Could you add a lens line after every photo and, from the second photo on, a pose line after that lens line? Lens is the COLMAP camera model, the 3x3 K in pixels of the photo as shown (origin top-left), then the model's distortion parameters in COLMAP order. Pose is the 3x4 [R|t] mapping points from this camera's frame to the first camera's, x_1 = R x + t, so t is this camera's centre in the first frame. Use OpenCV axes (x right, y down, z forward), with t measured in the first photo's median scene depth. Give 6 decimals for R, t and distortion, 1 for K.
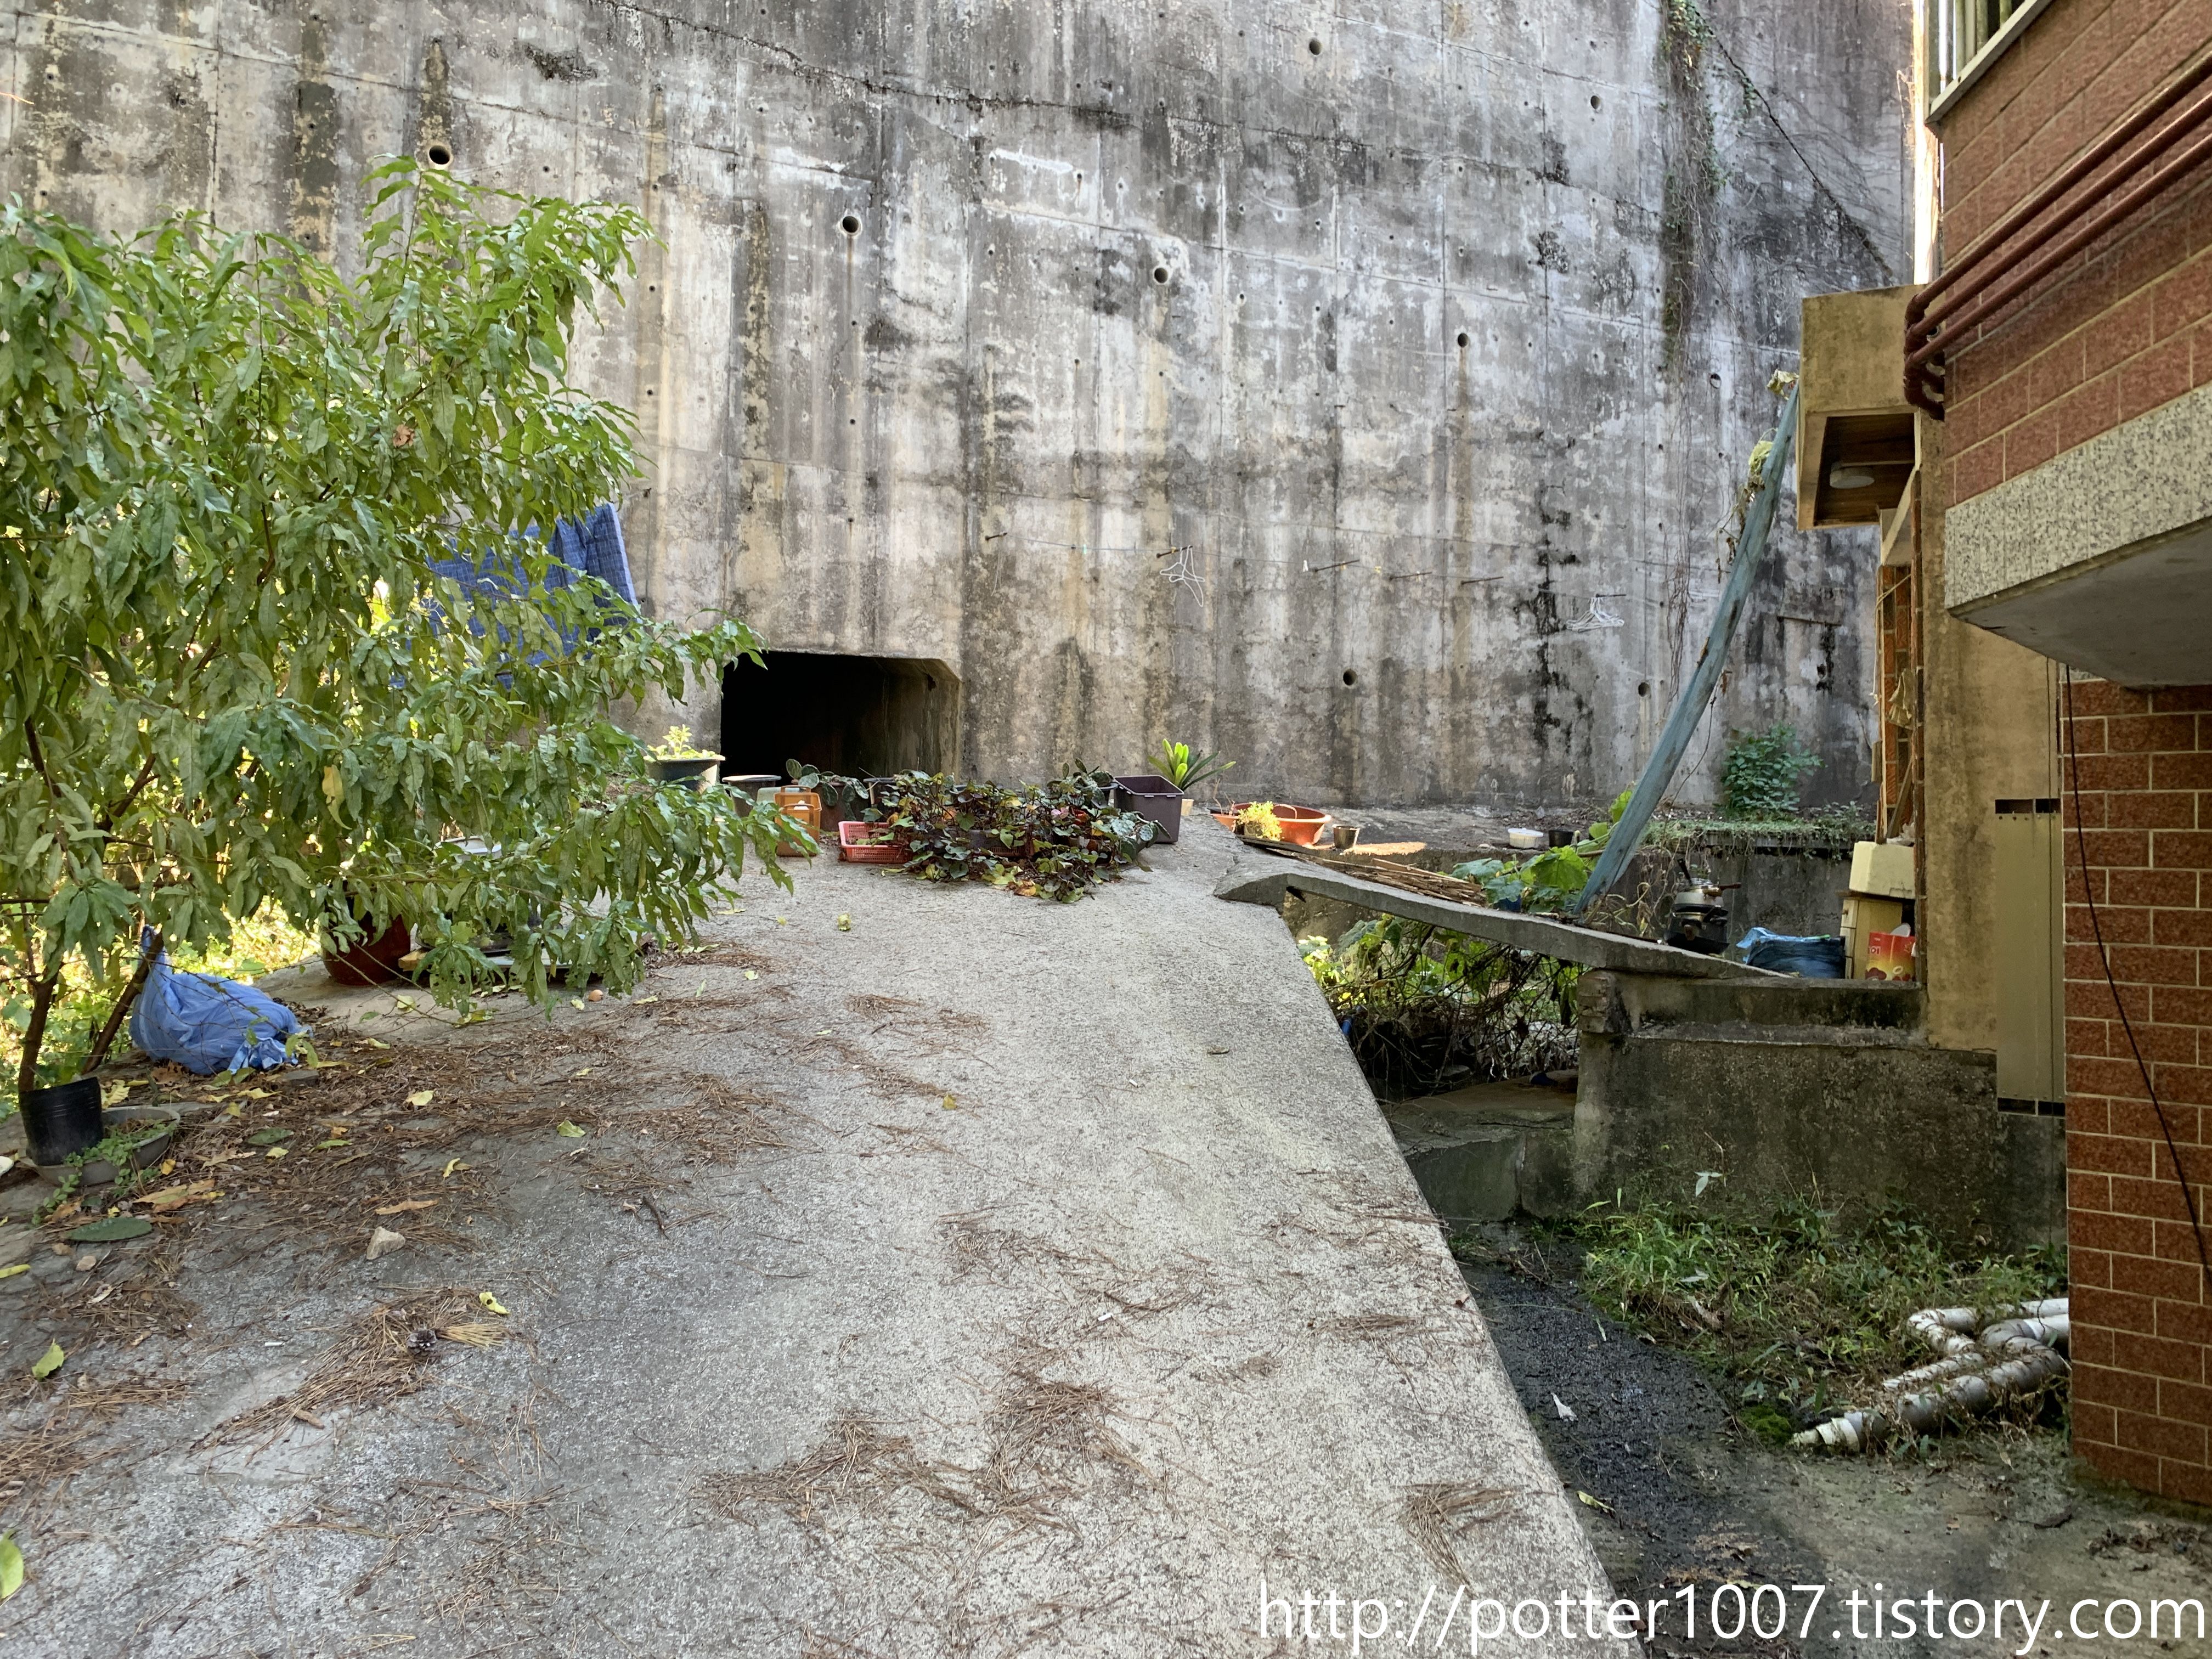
lens RADIAL K [[1679.5, 0, 1107.2], [0, 1679.5, 809.9], [0, 0, 1]] dist [0.014578, -0.016287]
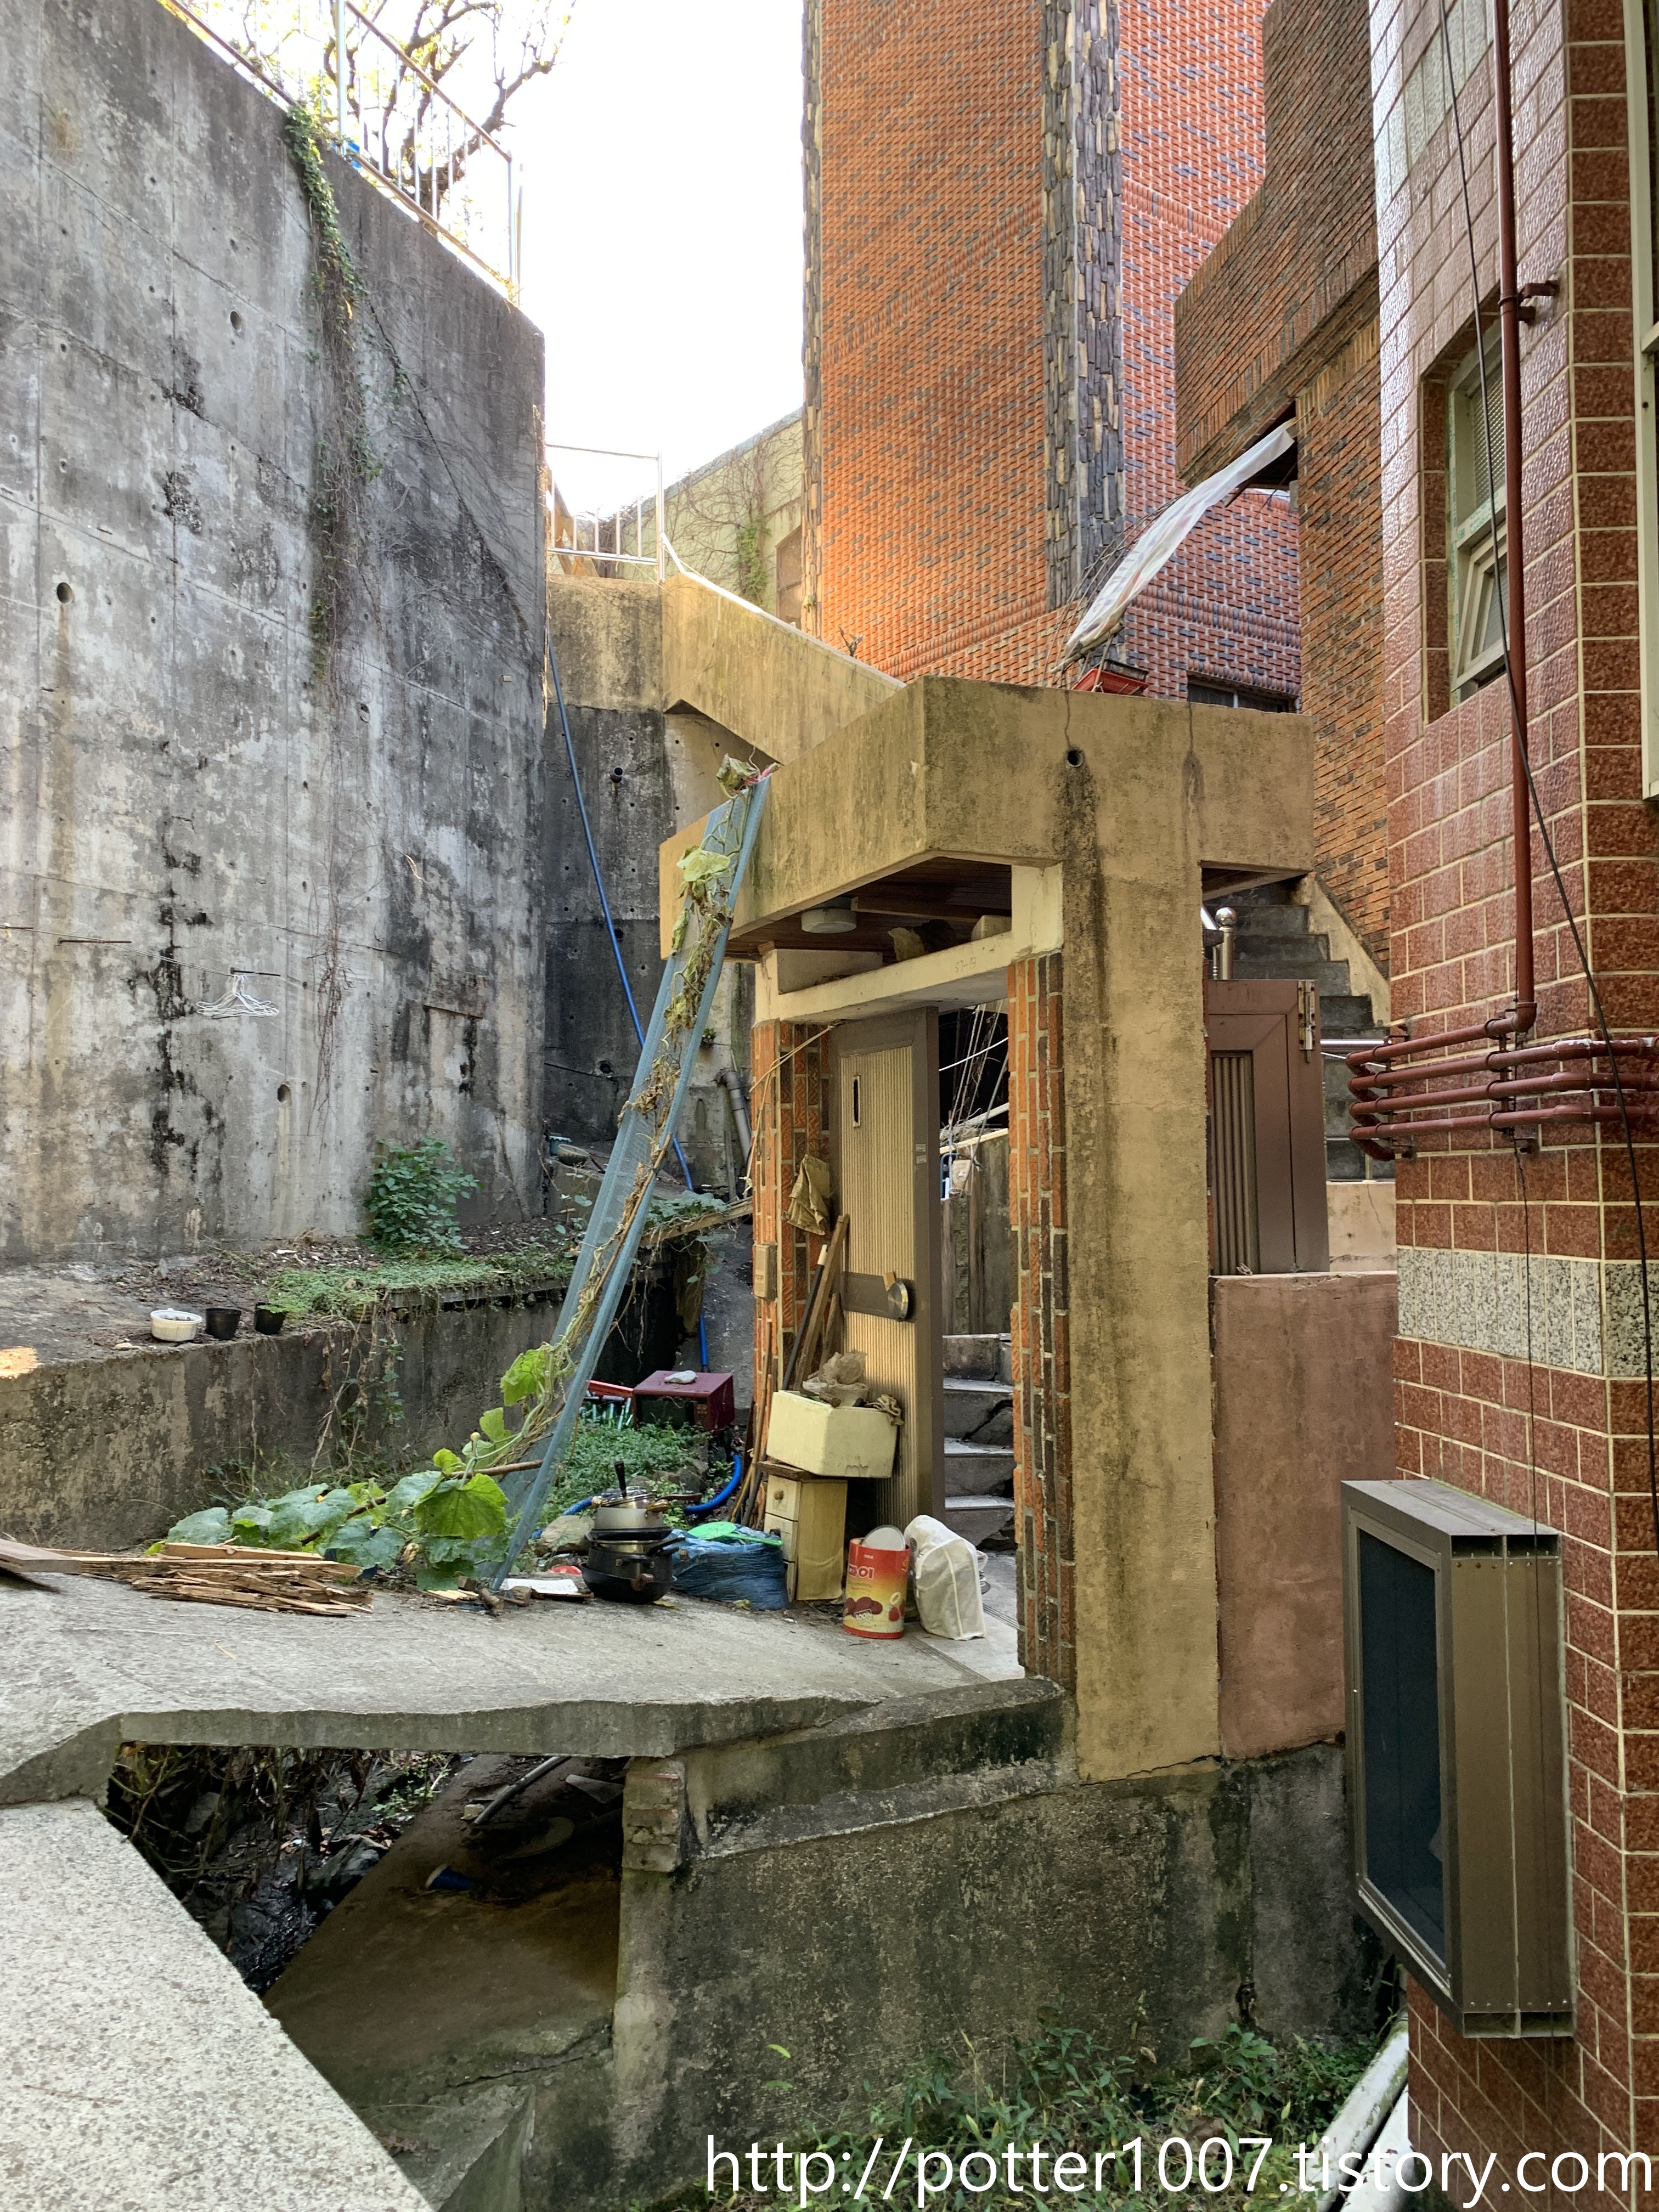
lens RADIAL K [[1679.5, 0, 828.1], [0, 1679.5, 1103.8], [0, 0, 1]] dist [0.014578, -0.016287]
pose [[0.725713, 0.019796, 0.687712, -0.033376], [-0.014004, 0.999804, -0.014002, -0.060634], [-0.687855, 0.000530, 0.725848, 0.268457]]
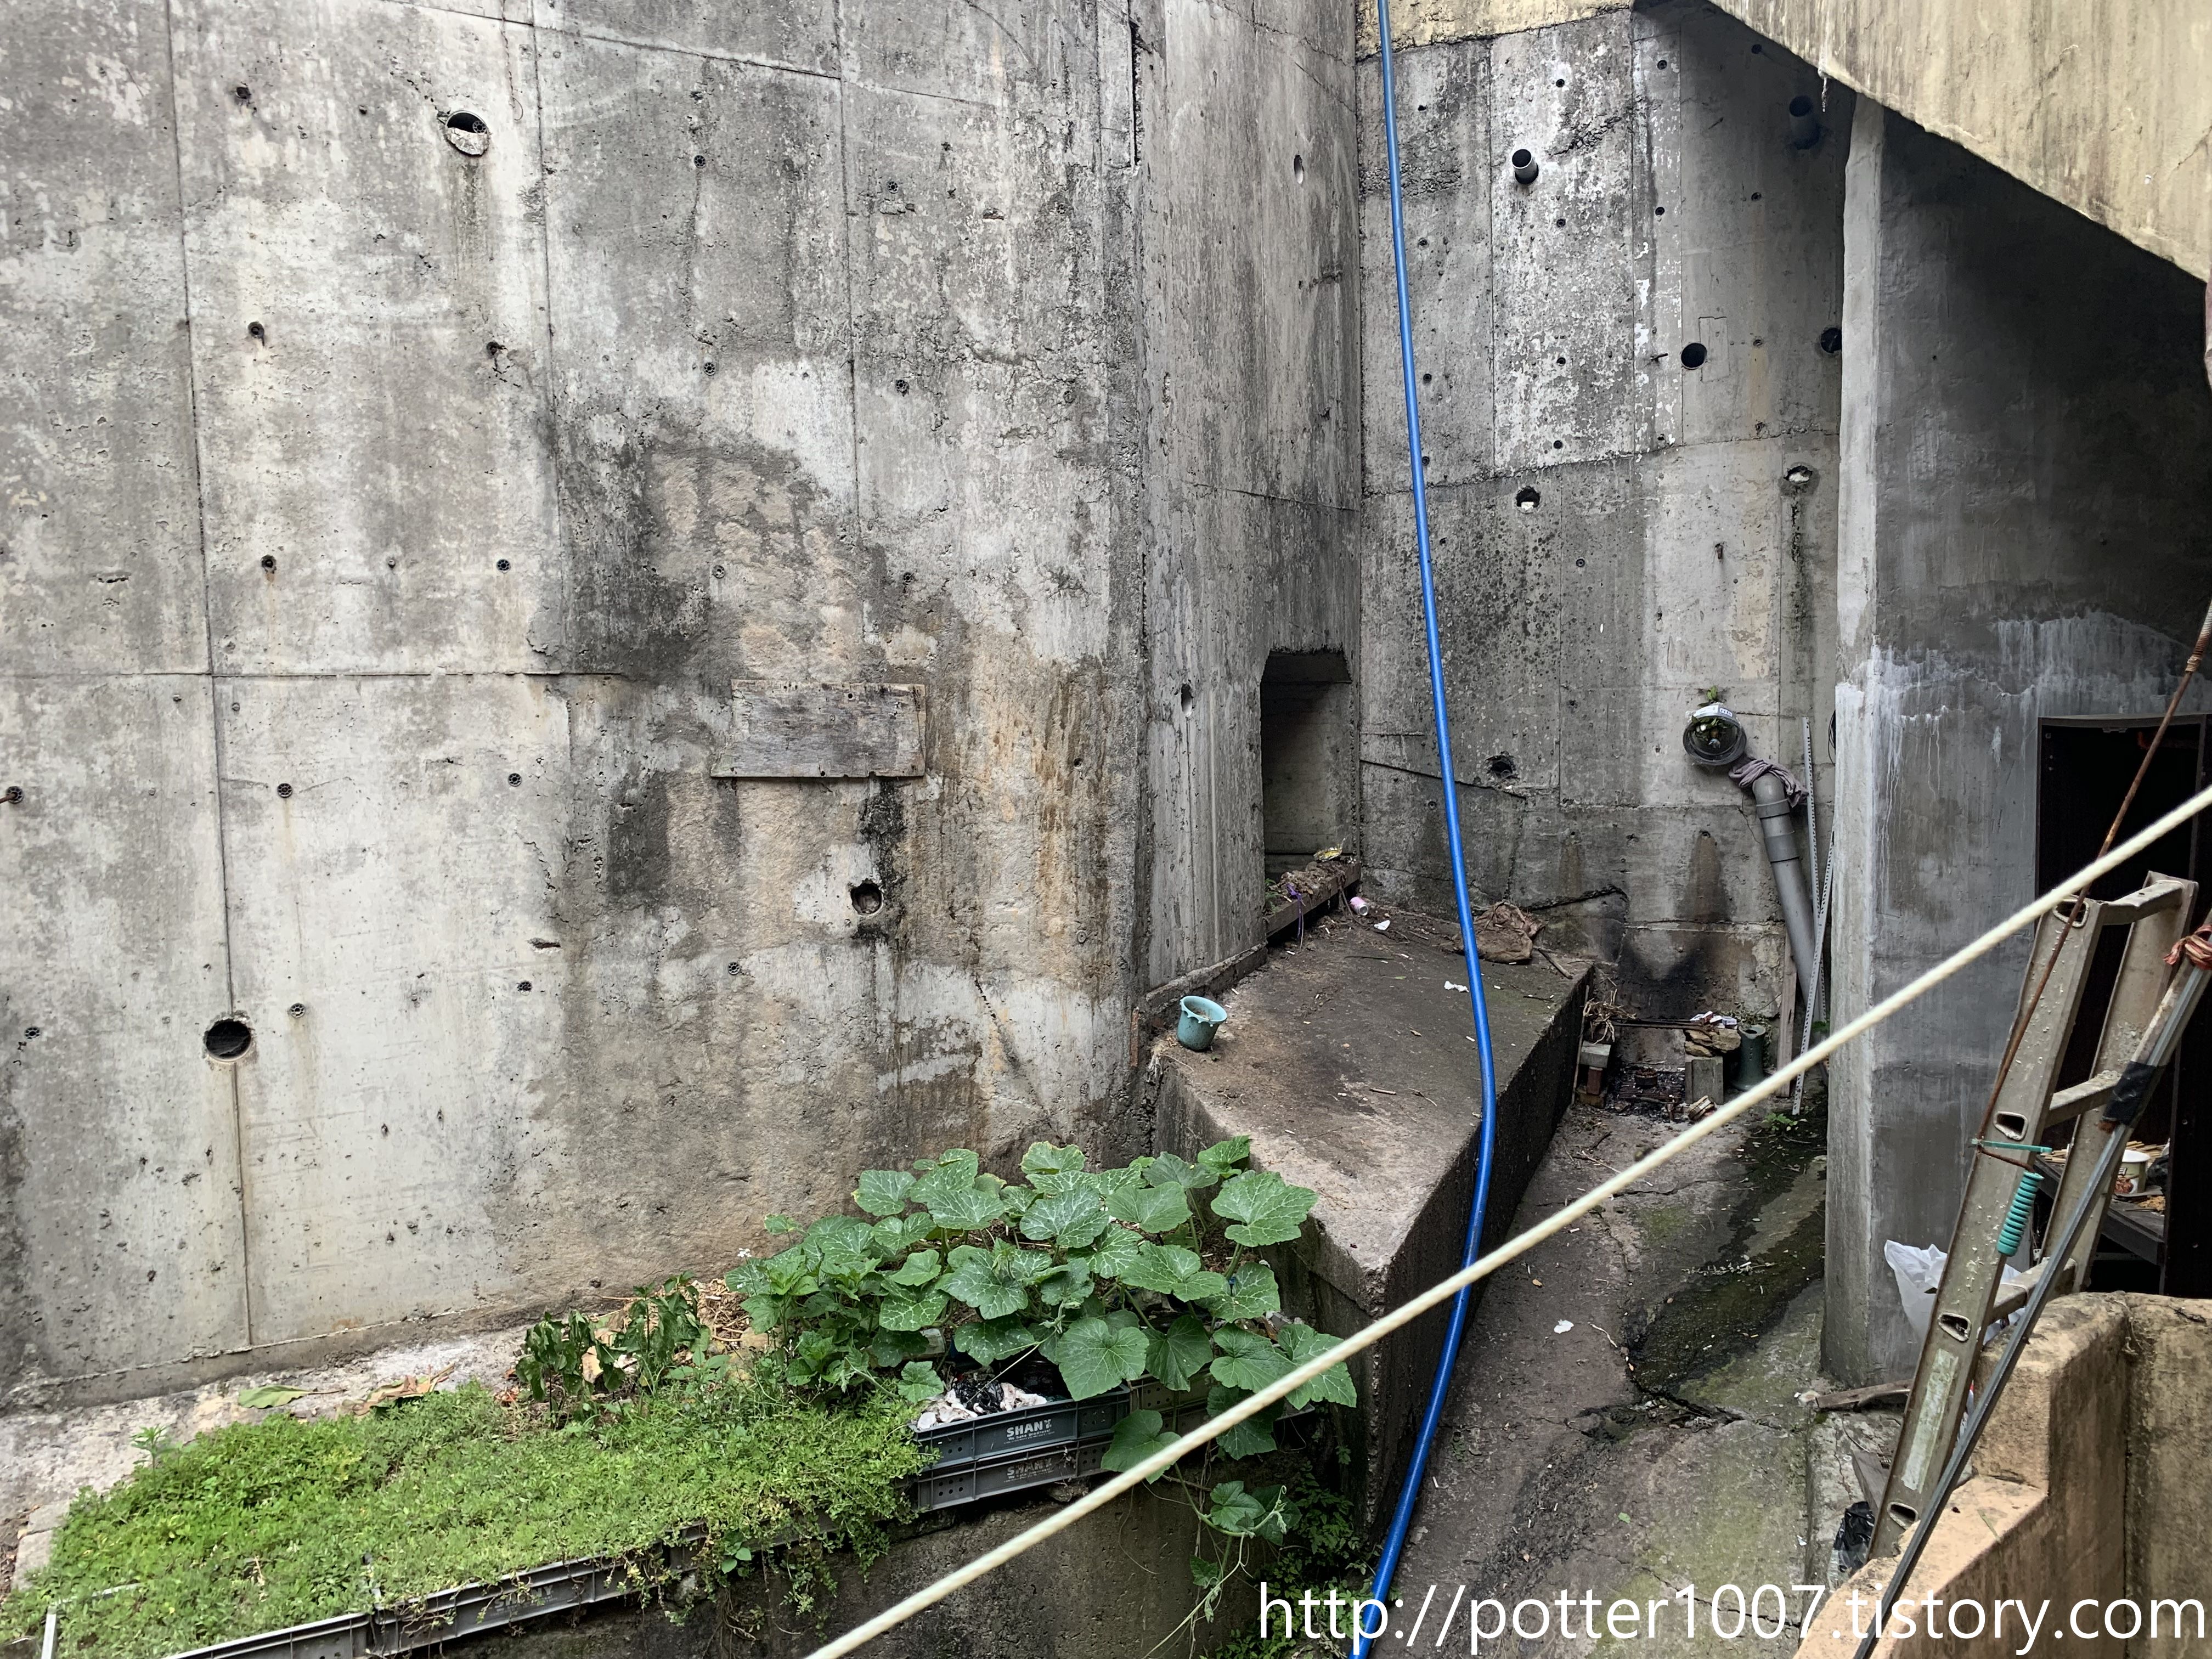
lens RADIAL K [[1679.5, 0, 1103.1], [0, 1679.5, 820.8], [0, 0, 1]] dist [0.014578, -0.016287]
pose [[0.996203, -0.035559, 0.079472, 0.485613], [0.026237, 0.992972, 0.115406, -0.156399], [-0.083017, -0.112883, 0.990134, 0.653641]]
